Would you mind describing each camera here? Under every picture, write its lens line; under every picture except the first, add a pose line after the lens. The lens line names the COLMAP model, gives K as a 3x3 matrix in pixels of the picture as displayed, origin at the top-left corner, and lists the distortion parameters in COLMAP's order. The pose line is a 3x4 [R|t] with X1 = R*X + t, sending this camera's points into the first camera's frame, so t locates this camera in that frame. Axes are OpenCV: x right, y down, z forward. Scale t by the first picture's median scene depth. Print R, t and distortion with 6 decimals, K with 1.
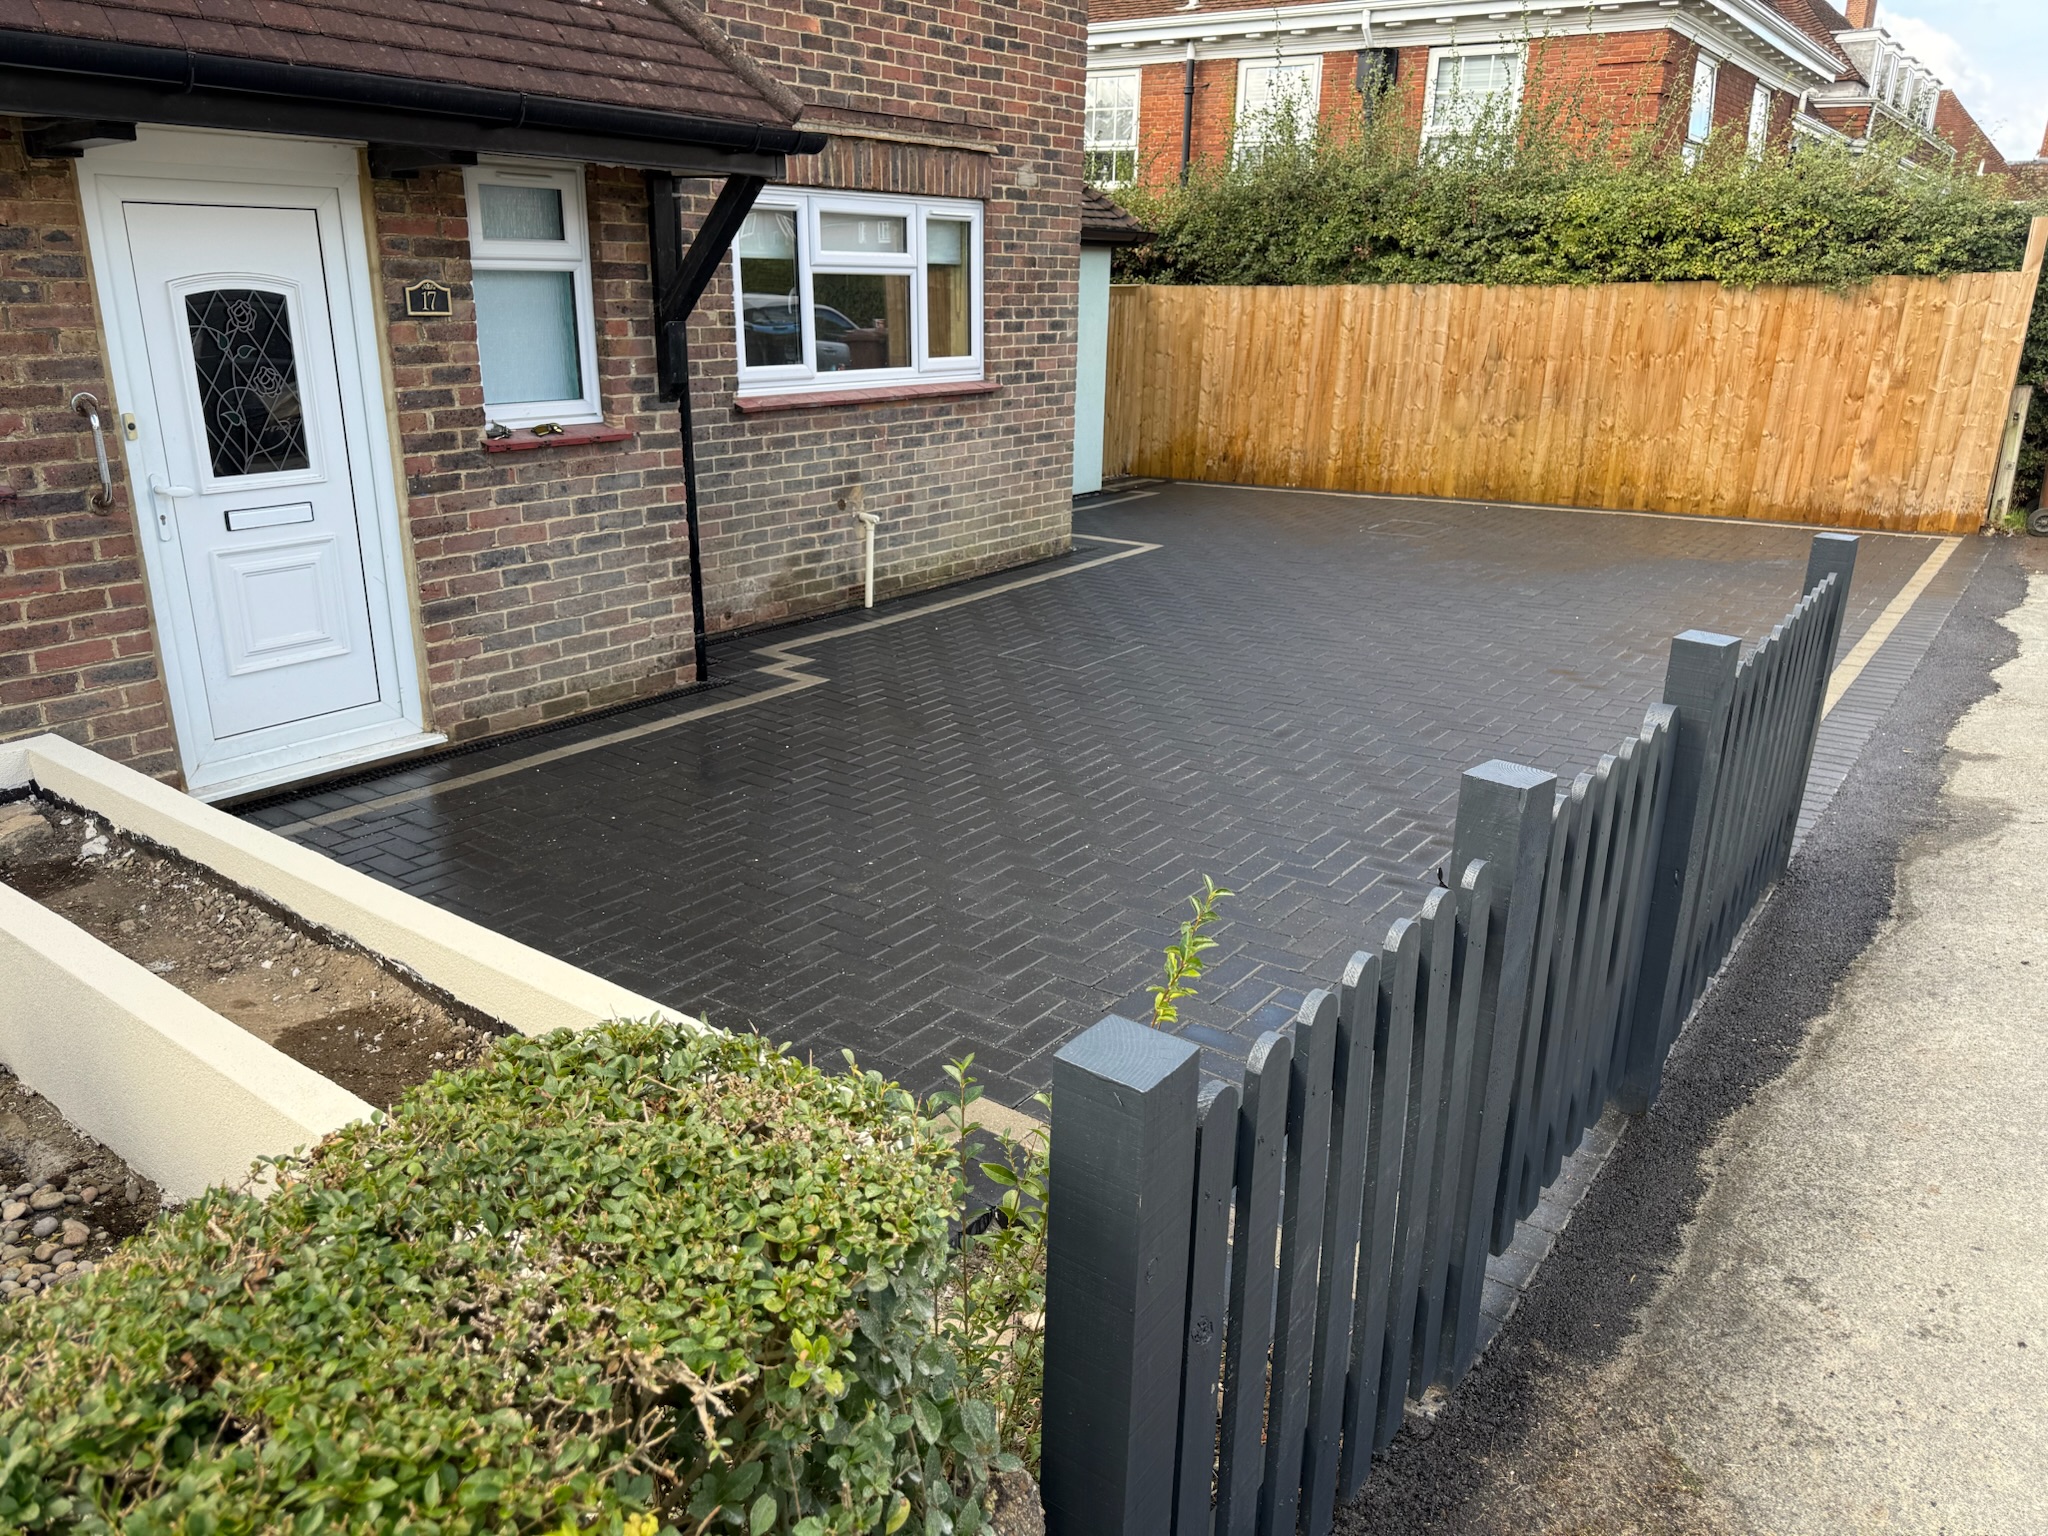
lens RADIAL K [[1441.6, 0, 1043.6], [0, 1441.6, 796.7], [0, 0, 1]] dist [0.061190, -0.072422]
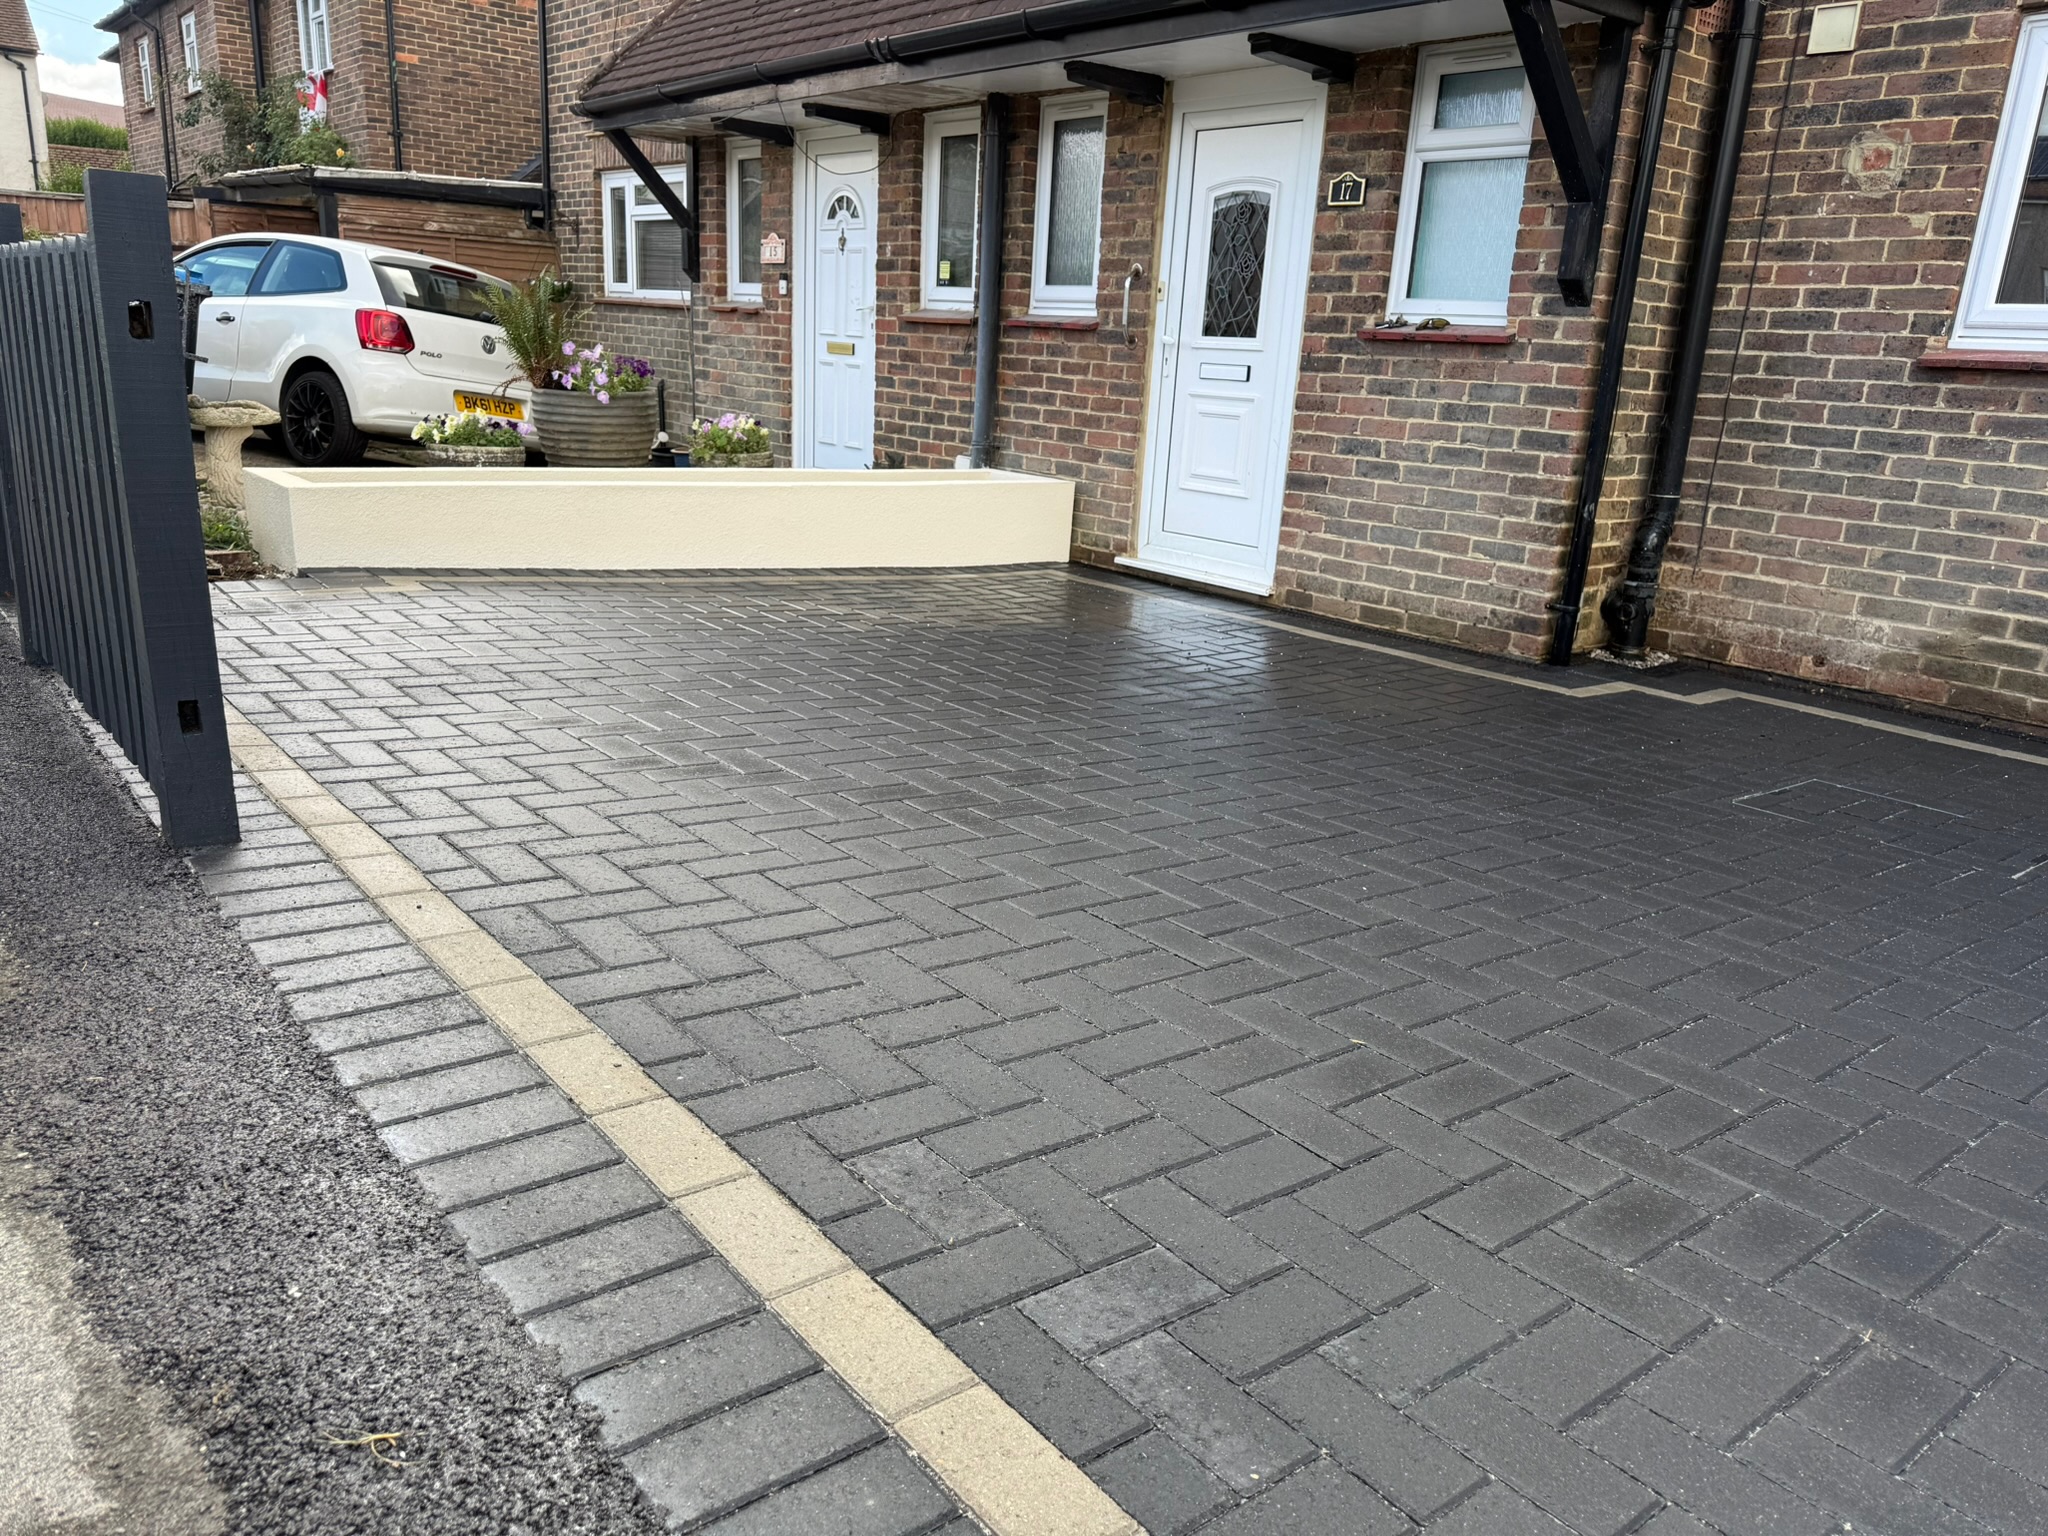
lens RADIAL K [[1441.6, 0, 1038.0], [0, 1441.6, 772.6], [0, 0, 1]] dist [0.061190, -0.072422]
pose [[-0.235039, 0.236817, -0.942695, 0.538961], [-0.395890, 0.862448, 0.315363, -0.153631], [0.887709, 0.447326, -0.108955, 0.784108]]
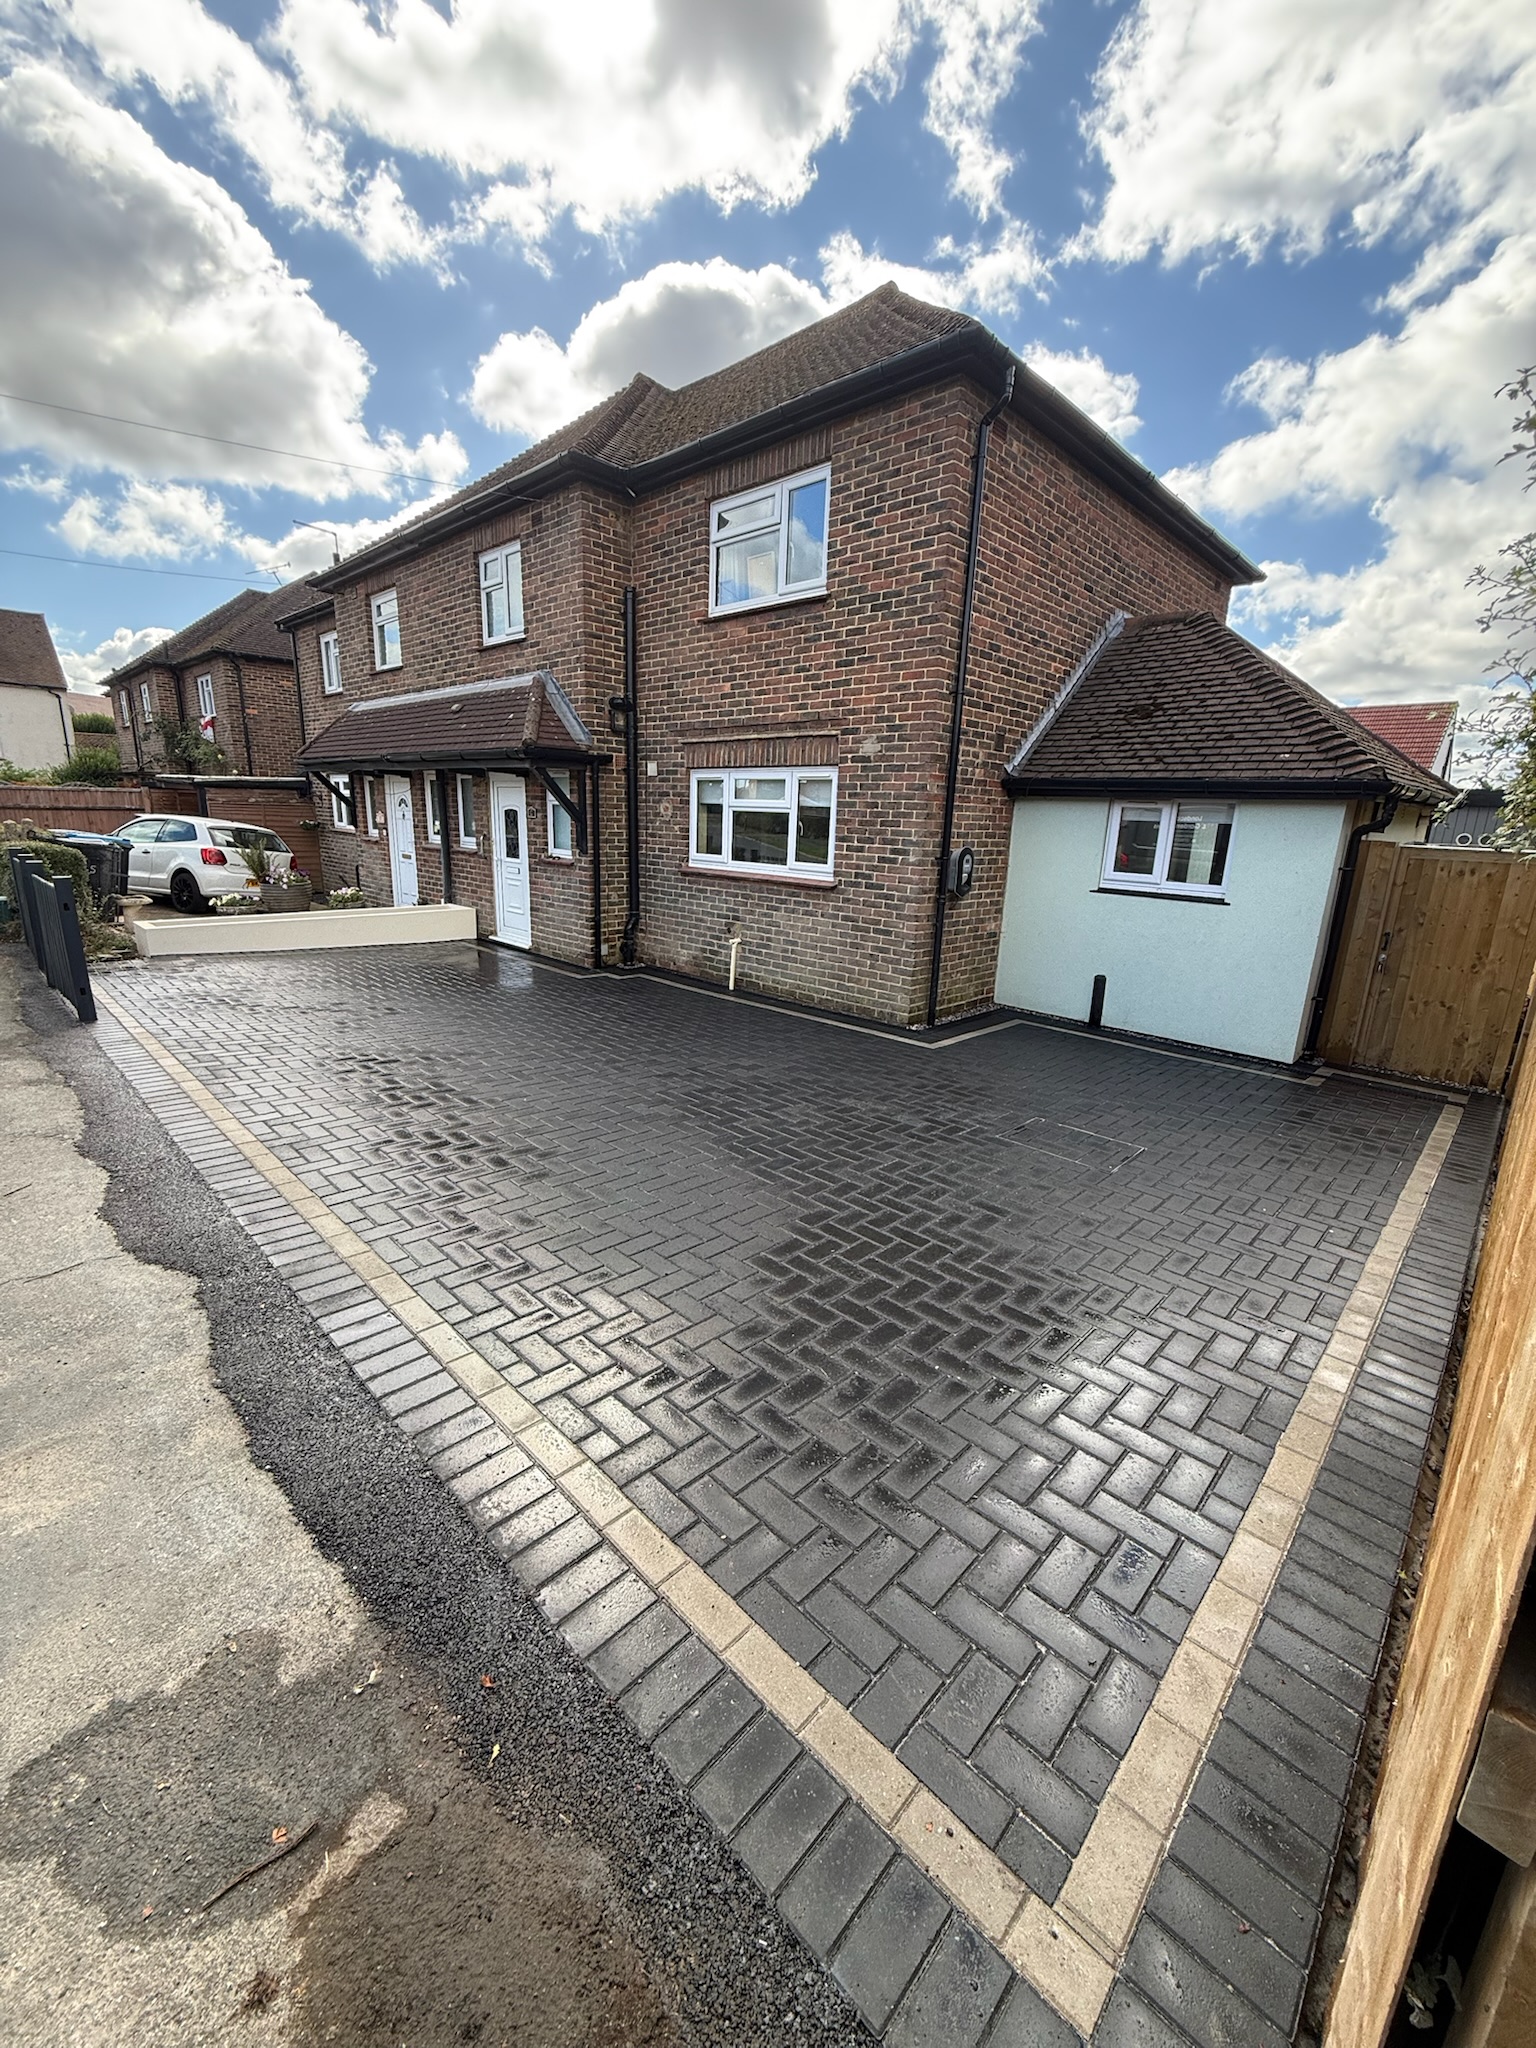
lens RADIAL K [[815.4, 0, 770.3], [0, 815.4, 1022.9], [0, 0, 1]] dist [-0.000697, 0.000158]
pose [[-0.130206, 0.218955, -0.967008, 0.957709], [-0.377630, 0.890848, 0.252558, -0.411229], [0.916756, 0.398056, -0.033310, 1.222912]]
